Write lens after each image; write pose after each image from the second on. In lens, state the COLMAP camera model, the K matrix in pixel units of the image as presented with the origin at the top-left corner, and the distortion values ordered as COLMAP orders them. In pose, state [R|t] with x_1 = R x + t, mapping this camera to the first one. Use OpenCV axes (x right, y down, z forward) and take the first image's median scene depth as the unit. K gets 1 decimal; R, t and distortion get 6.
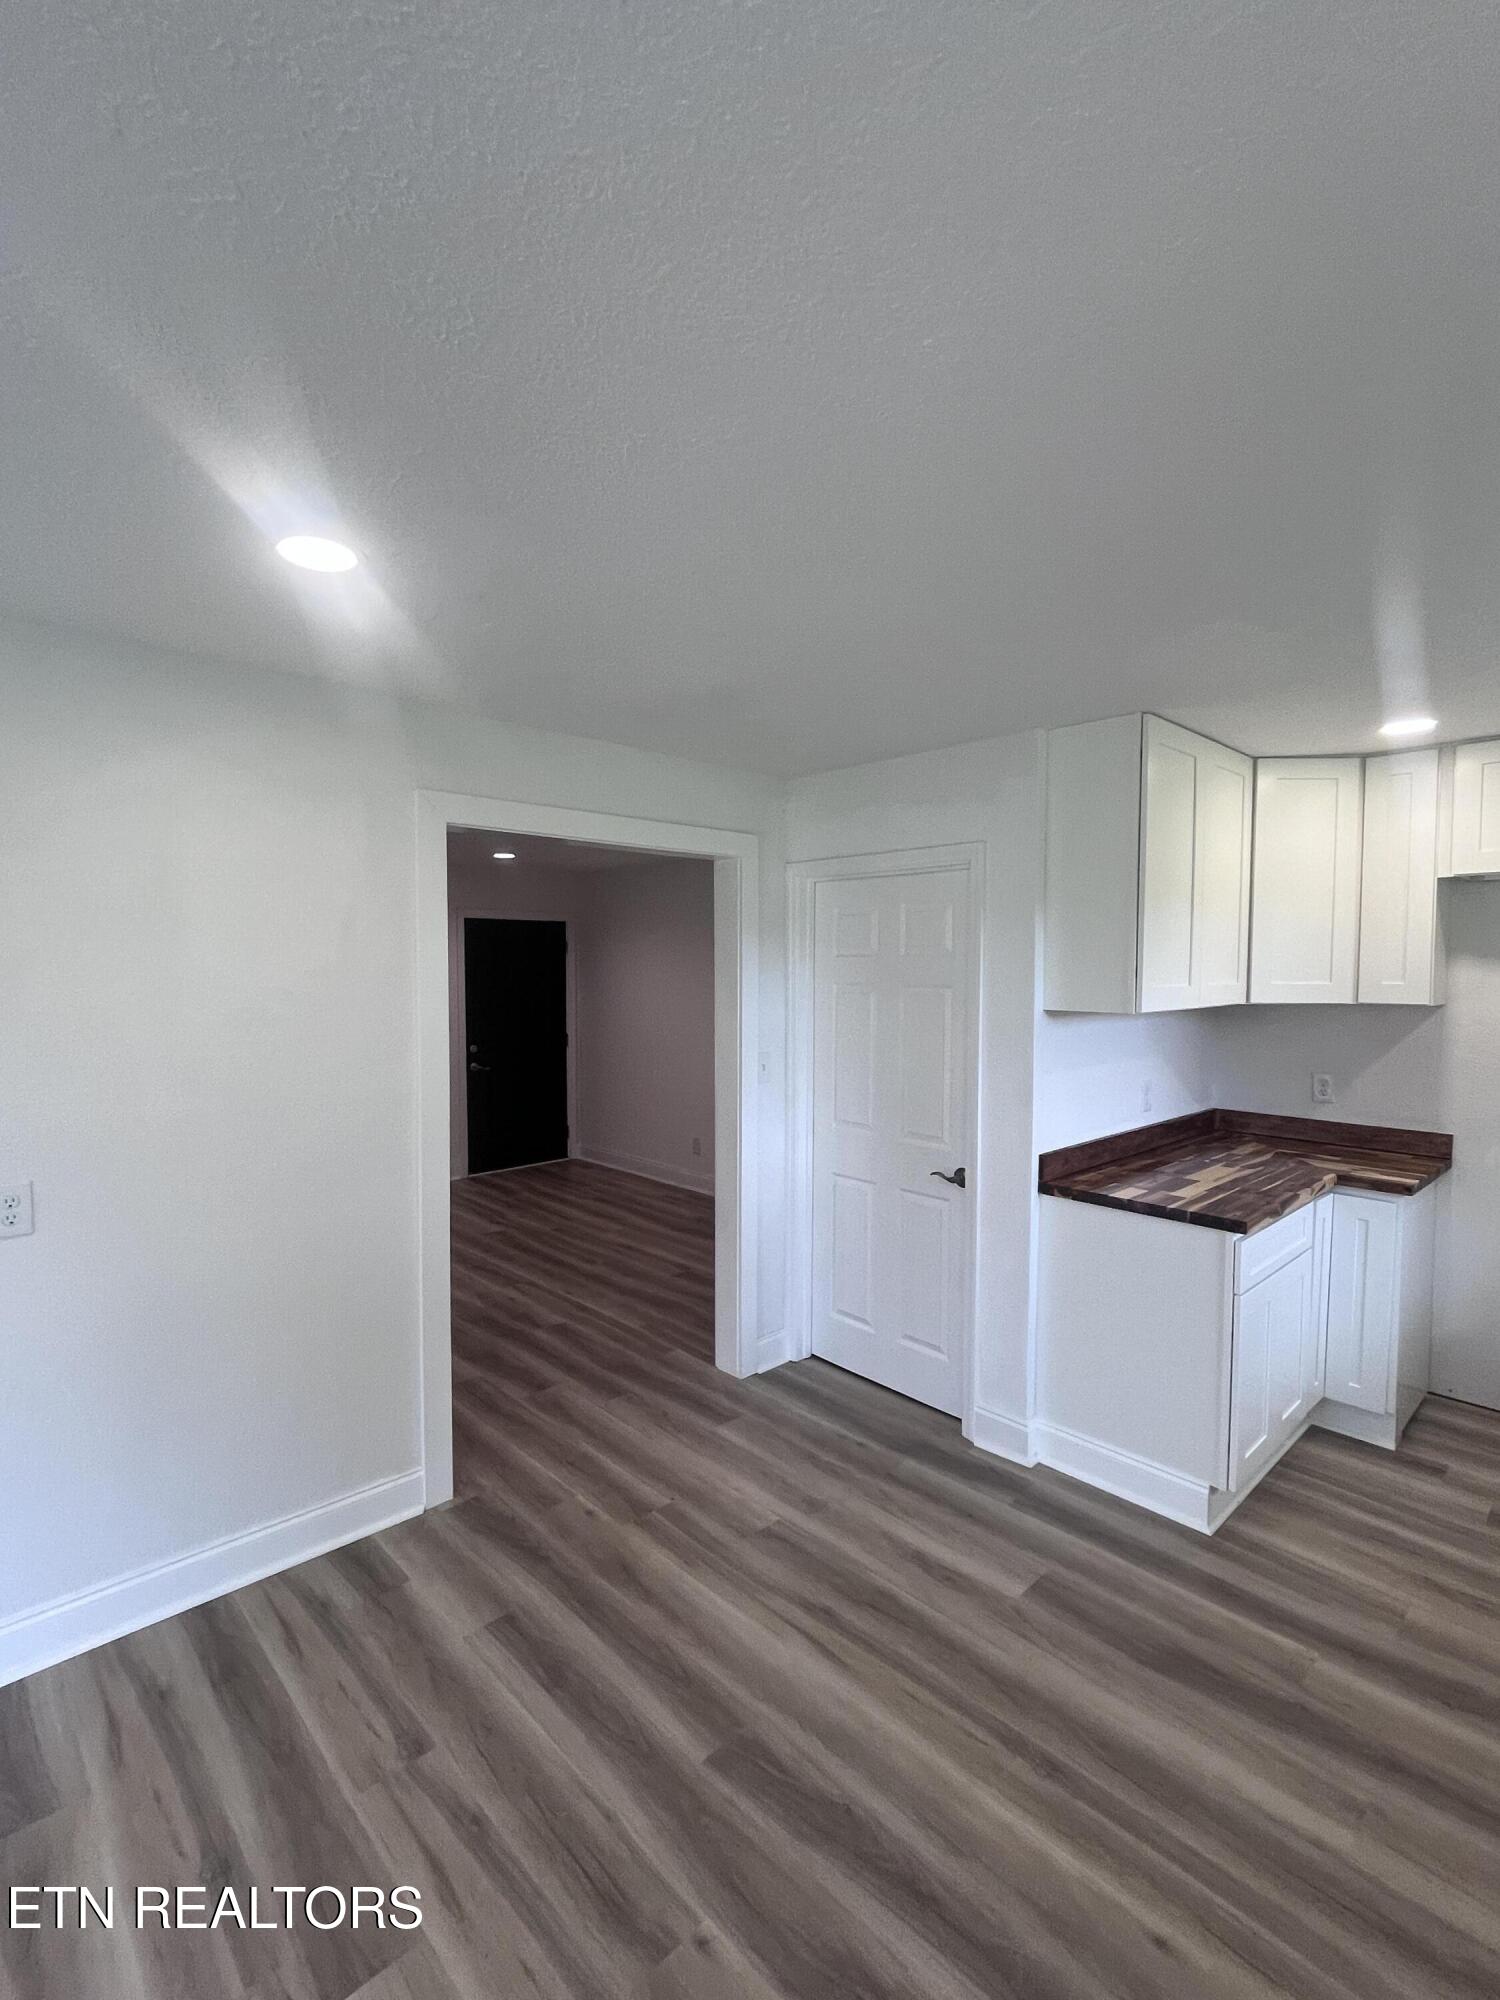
lens RADIAL K [[916.9, 0, 753.4], [0, 916.9, 1003.7], [0, 0, 1]] dist [-0.001395, 0.000376]
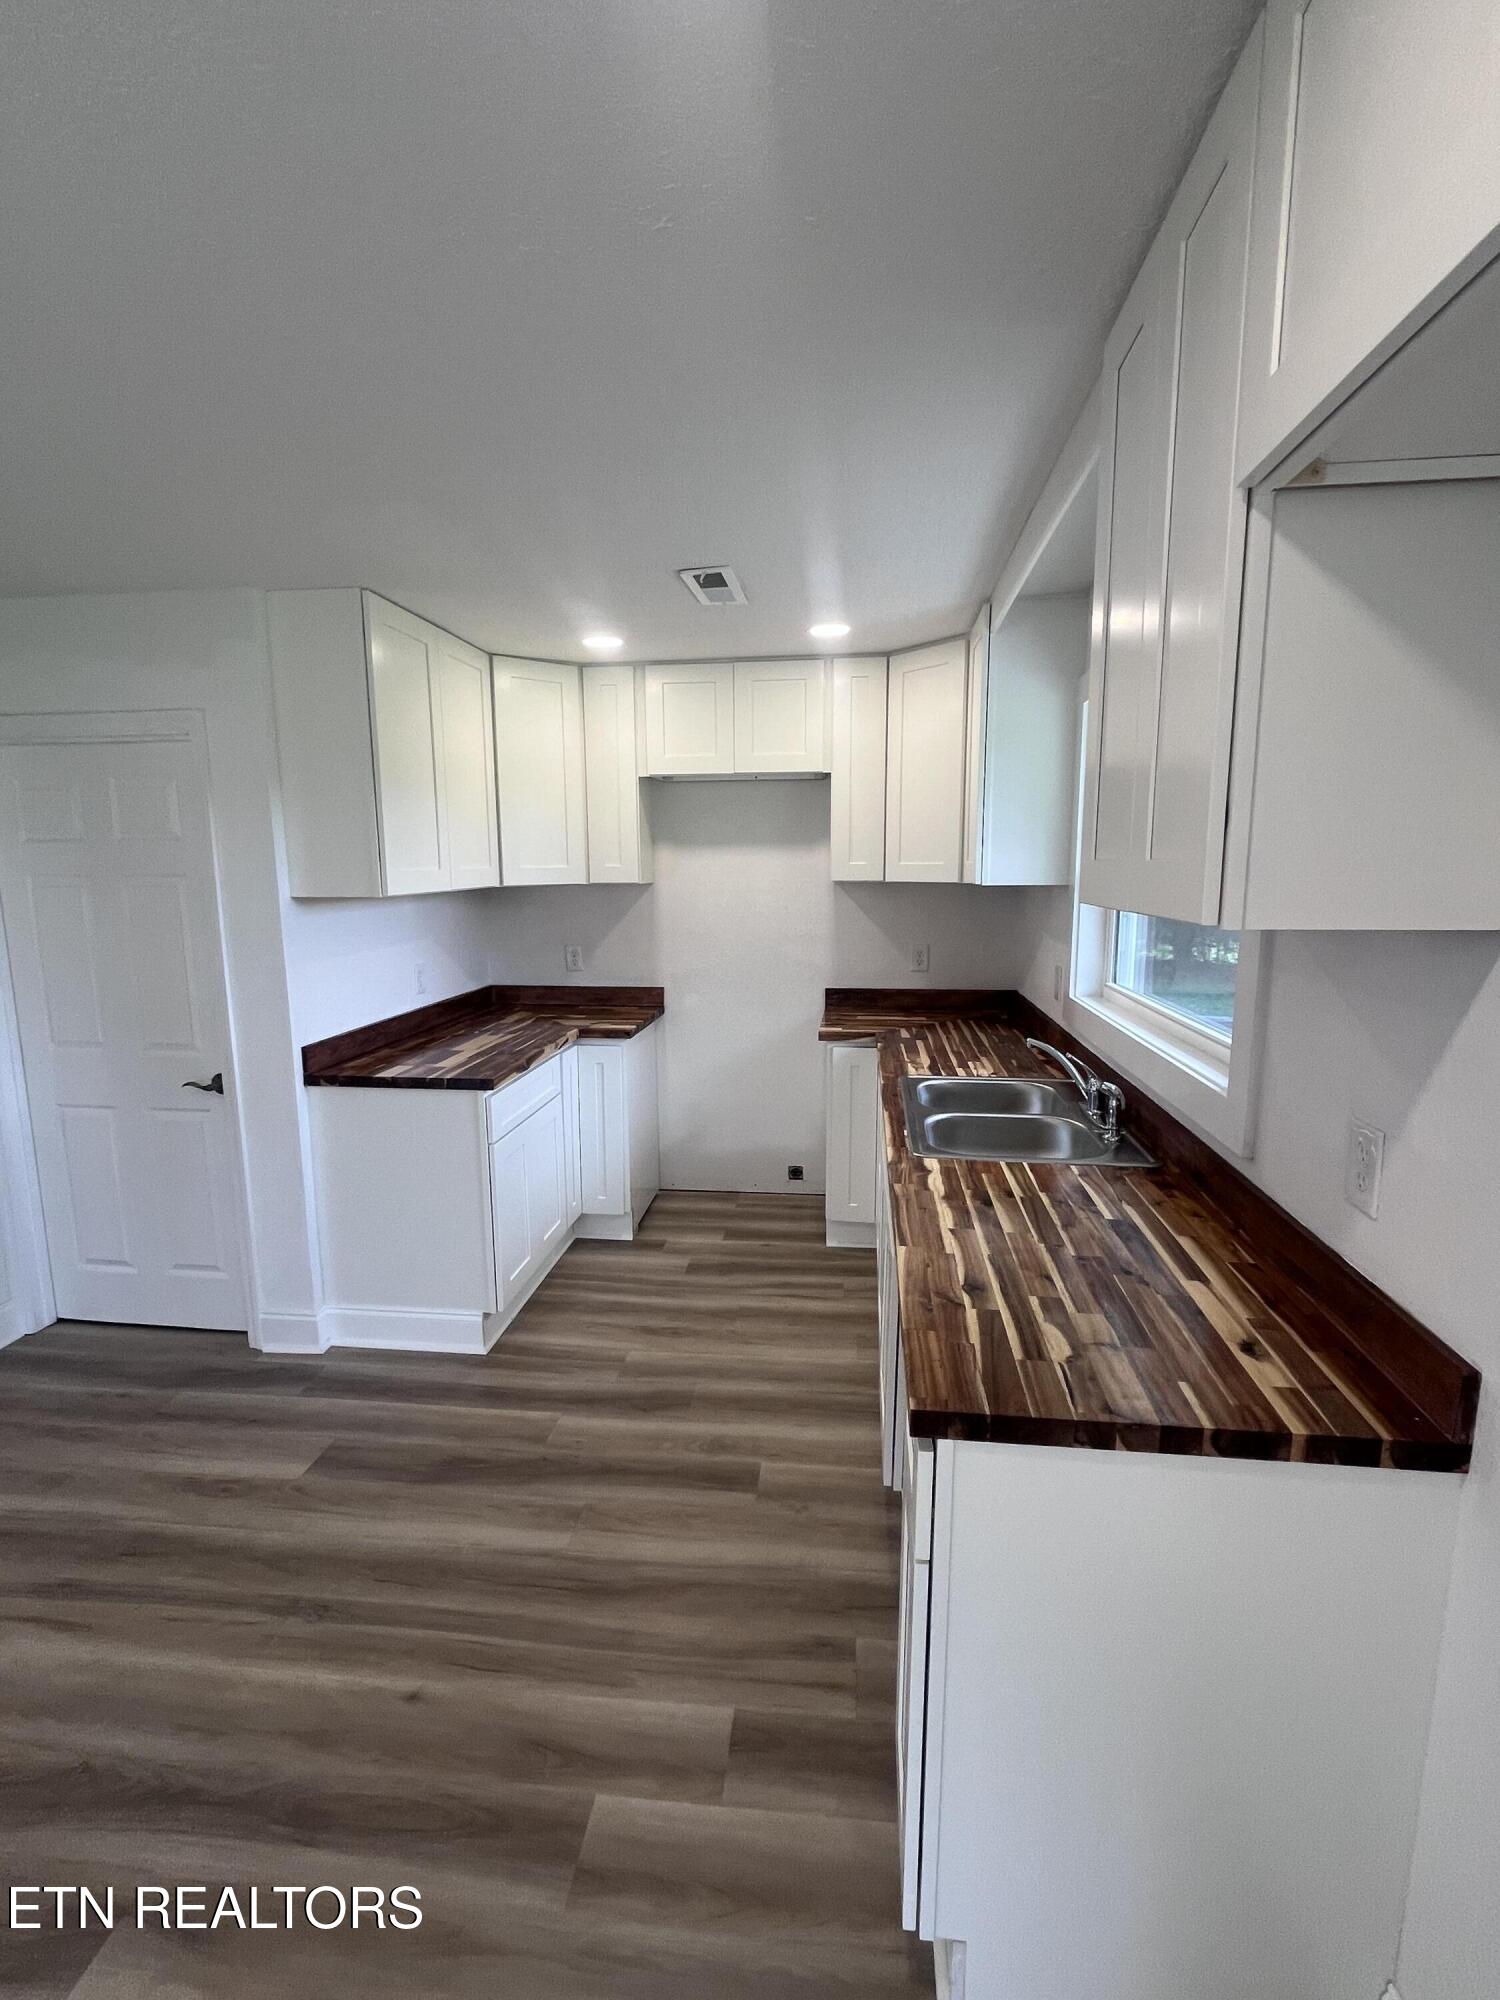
lens RADIAL K [[916.9, 0, 755.5], [0, 916.9, 1003.6], [0, 0, 1]] dist [-0.001395, 0.000376]
pose [[0.767892, -0.107588, 0.631479, 0.072386], [0.035230, 0.991396, 0.126068, 0.013088], [-0.639609, -0.074560, 0.765076, -0.050227]]
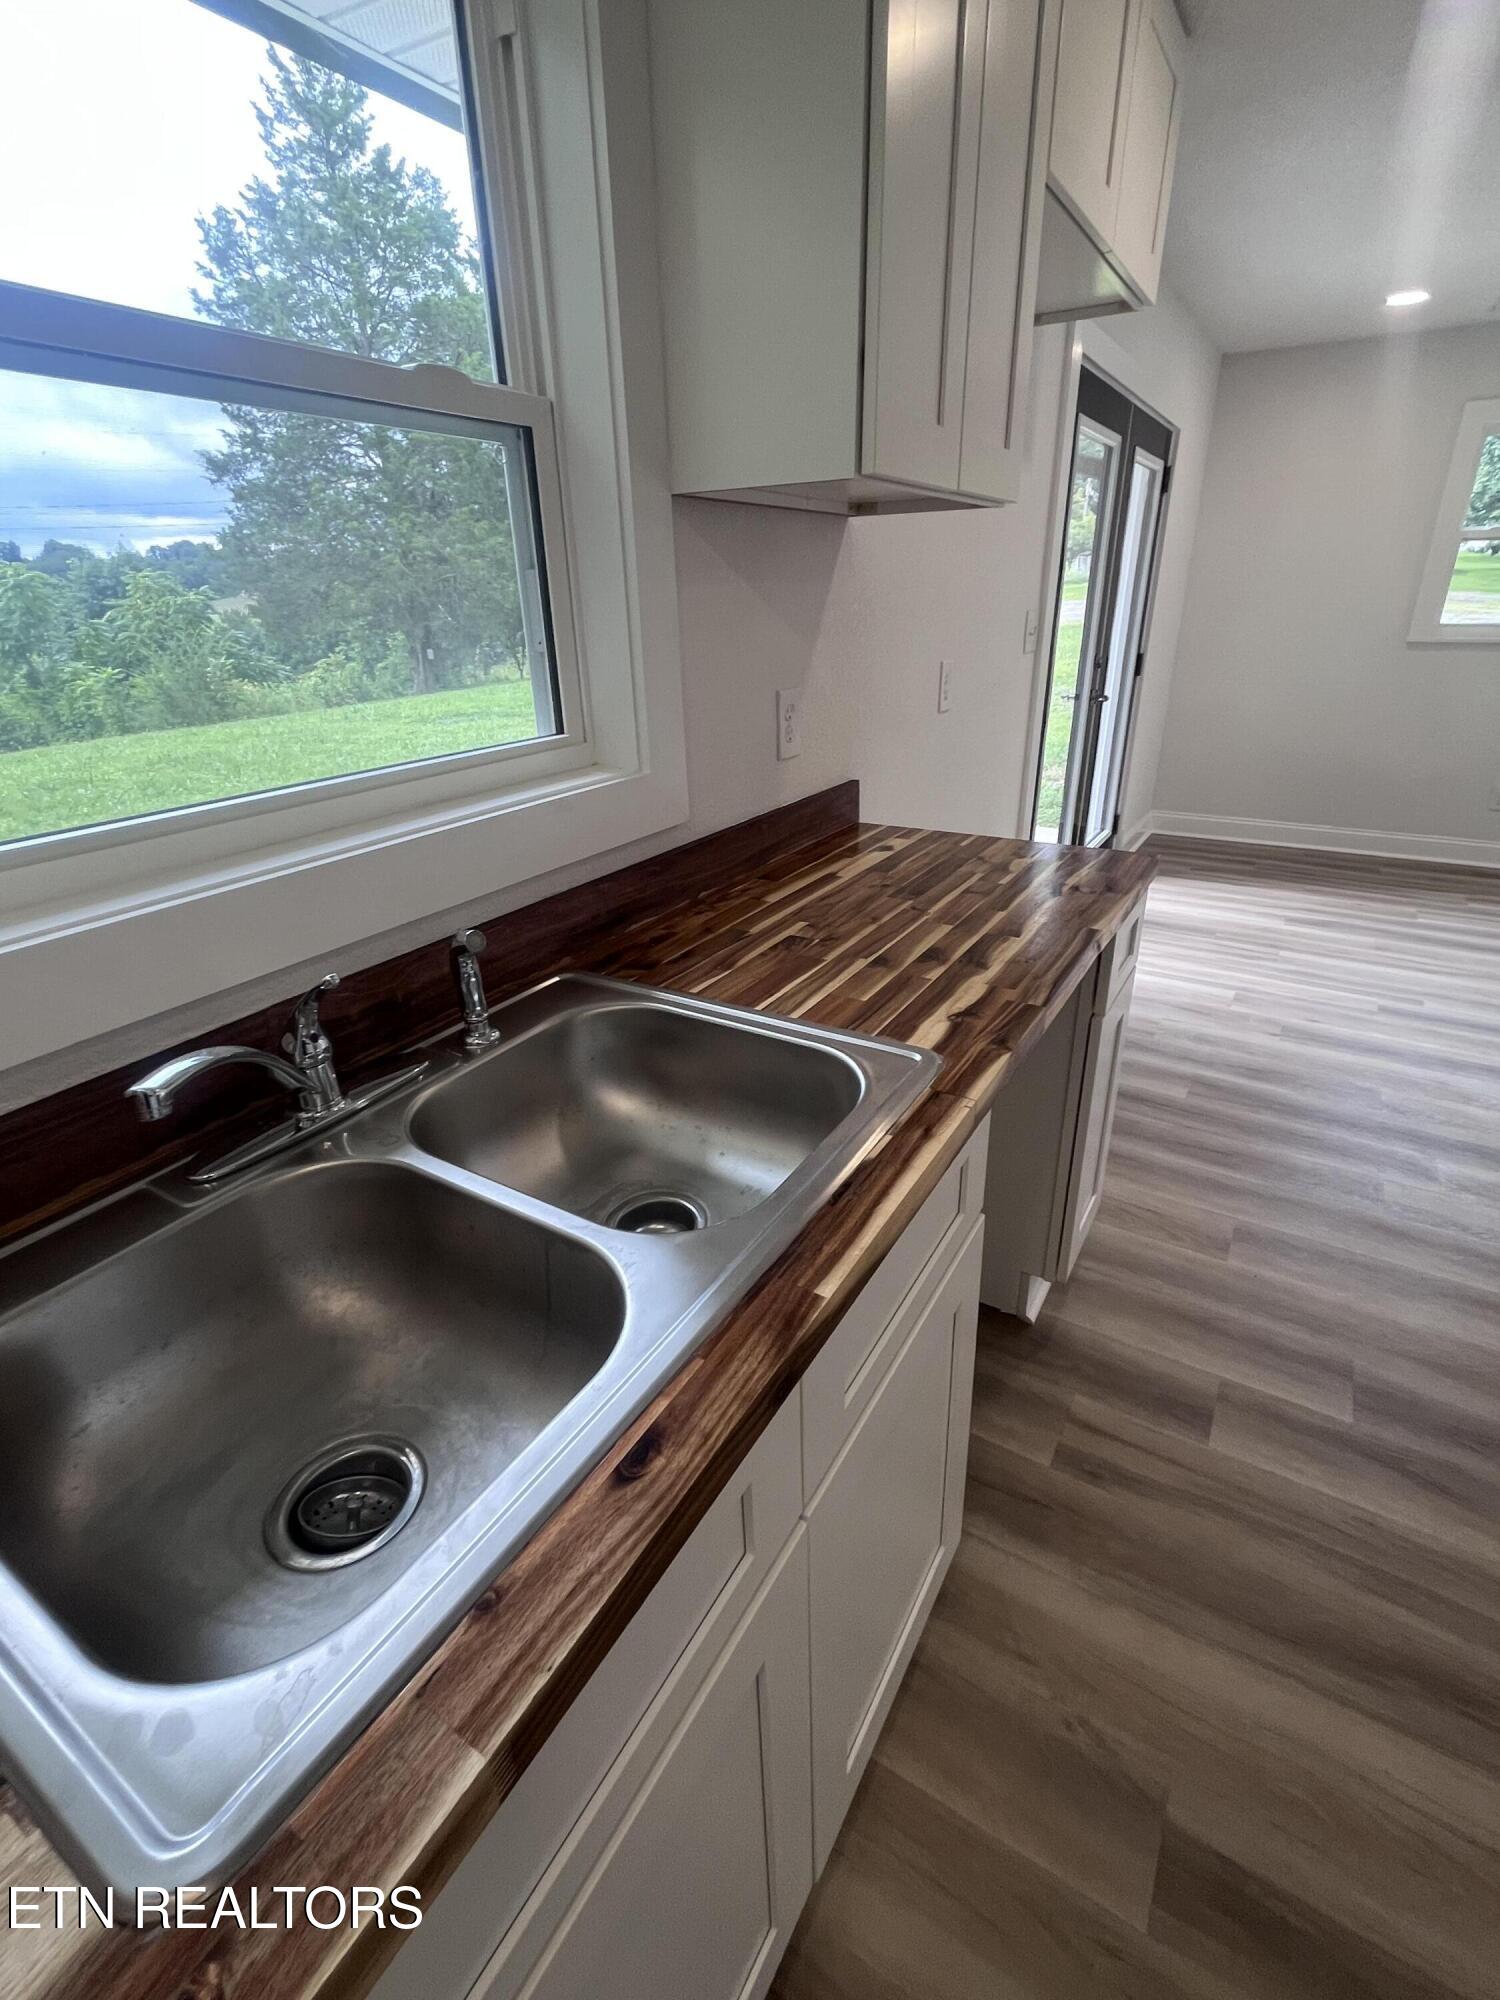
lens RADIAL K [[916.9, 0, 757.1], [0, 916.9, 999.5], [0, 0, 1]] dist [-0.001395, 0.000376]
pose [[-0.965865, 0.117333, -0.230951, 0.781803], [0.003595, 0.897527, 0.440945, 0.060248], [0.259022, 0.425063, -0.867311, 0.711194]]
